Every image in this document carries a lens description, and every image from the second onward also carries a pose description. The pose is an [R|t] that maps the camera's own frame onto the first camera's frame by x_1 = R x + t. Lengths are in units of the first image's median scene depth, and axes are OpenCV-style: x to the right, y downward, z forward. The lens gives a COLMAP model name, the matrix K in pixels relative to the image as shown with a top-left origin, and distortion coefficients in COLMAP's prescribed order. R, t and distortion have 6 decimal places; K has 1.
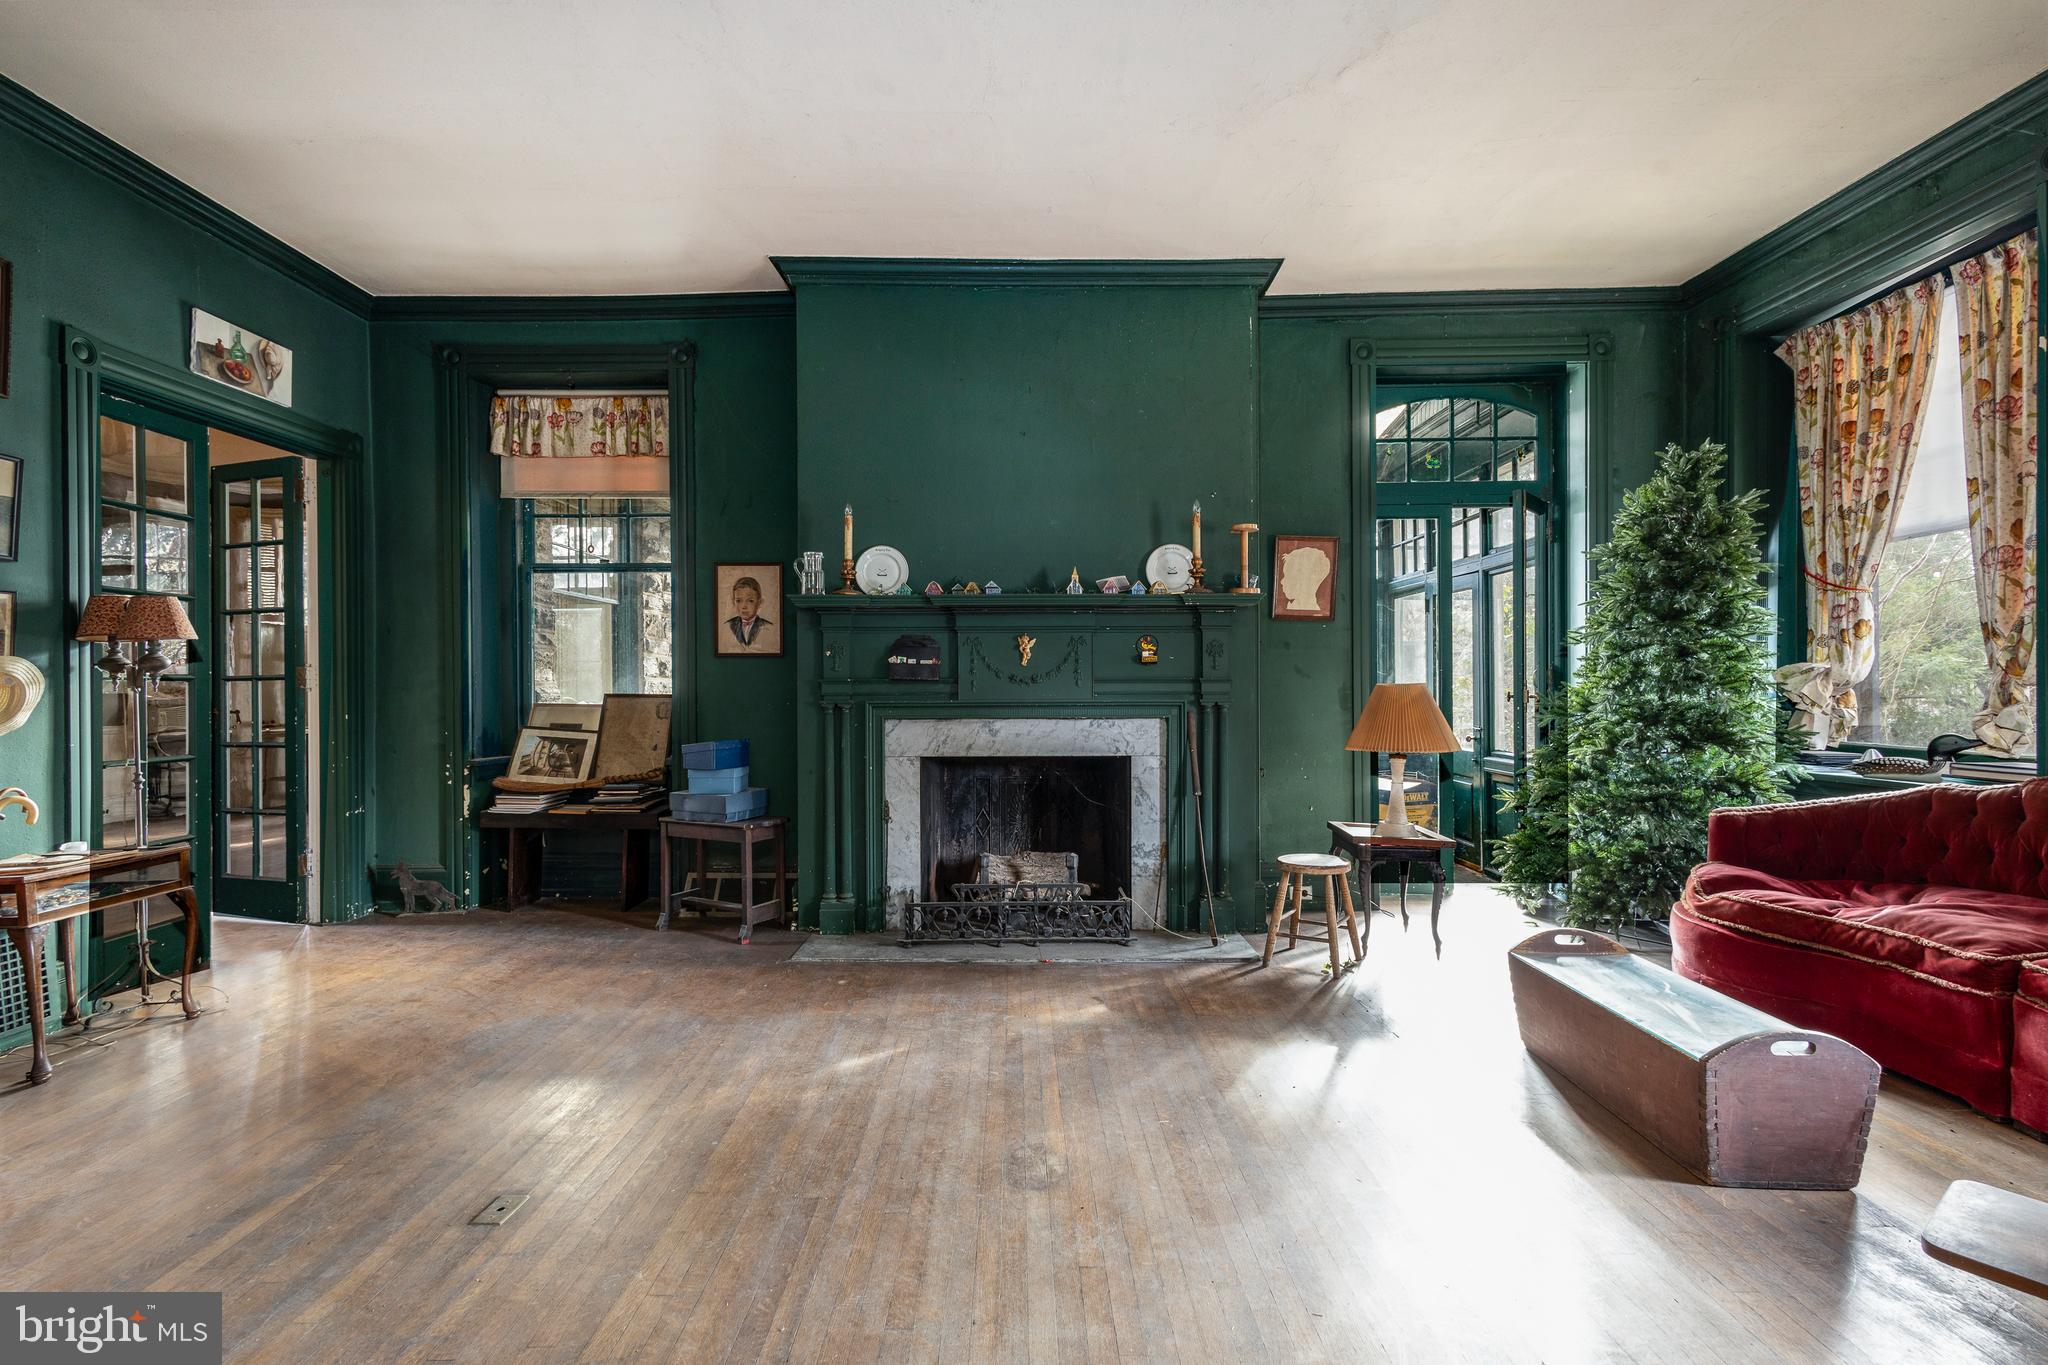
lens RADIAL K [[945.3, 0, 1023.6], [0, 945.3, 684.1], [0, 0, 1]] dist [0.003009, -0.000215]
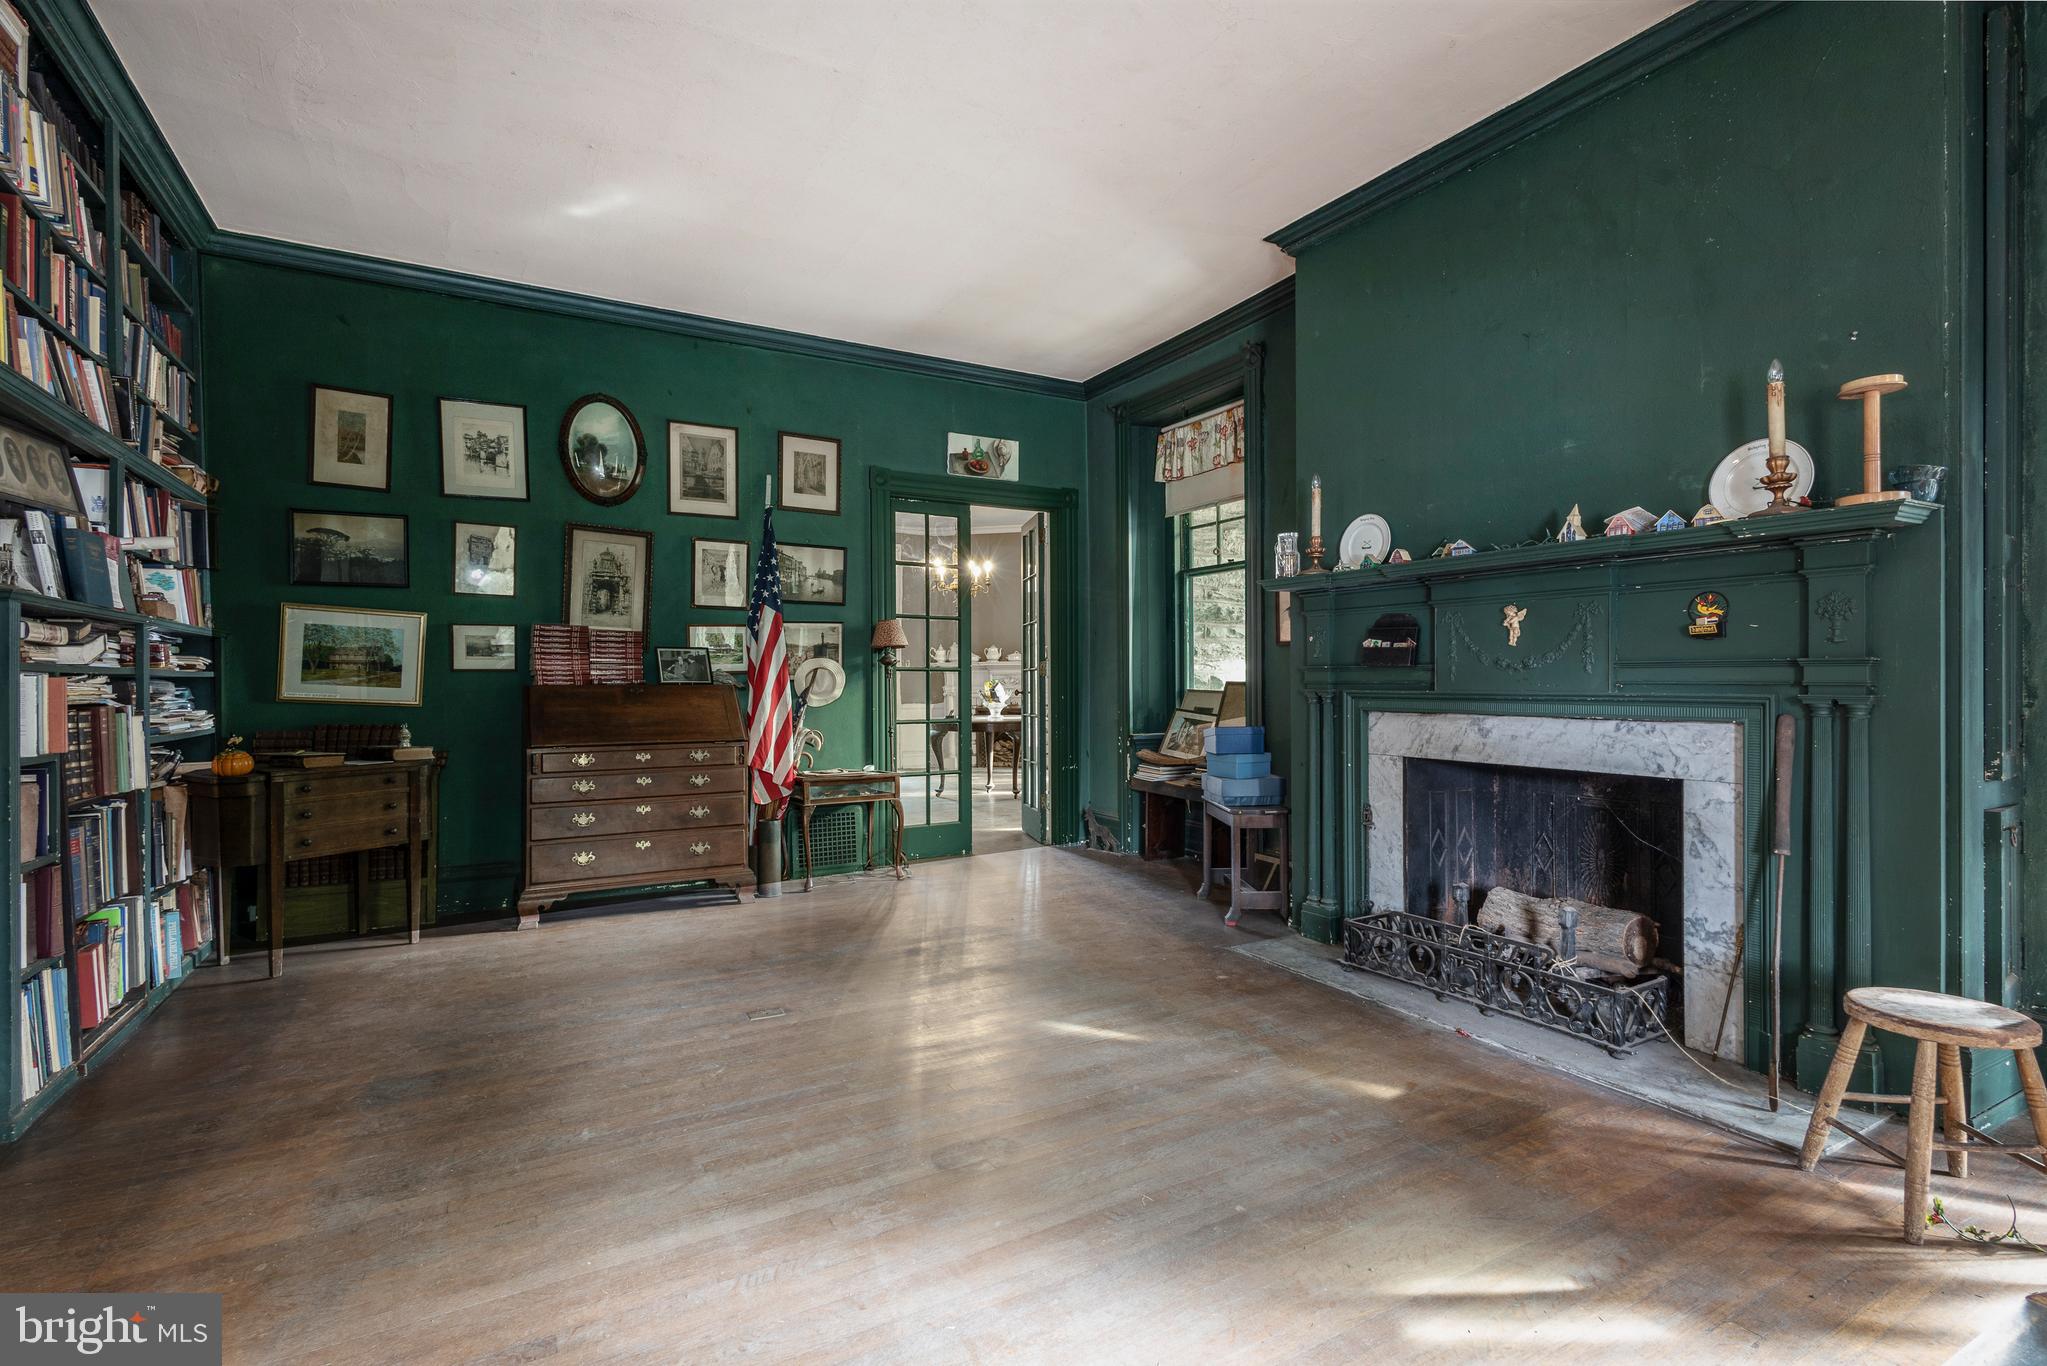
lens RADIAL K [[944.8, 0, 1020.7], [0, 944.8, 684.1], [0, 0, 1]] dist [0.003009, -0.000215]
pose [[0.492407, 0.006394, -0.870342, 0.462171], [0.003121, 0.999954, 0.009112, 0.002934], [0.870360, -0.007203, 0.492364, 0.285418]]
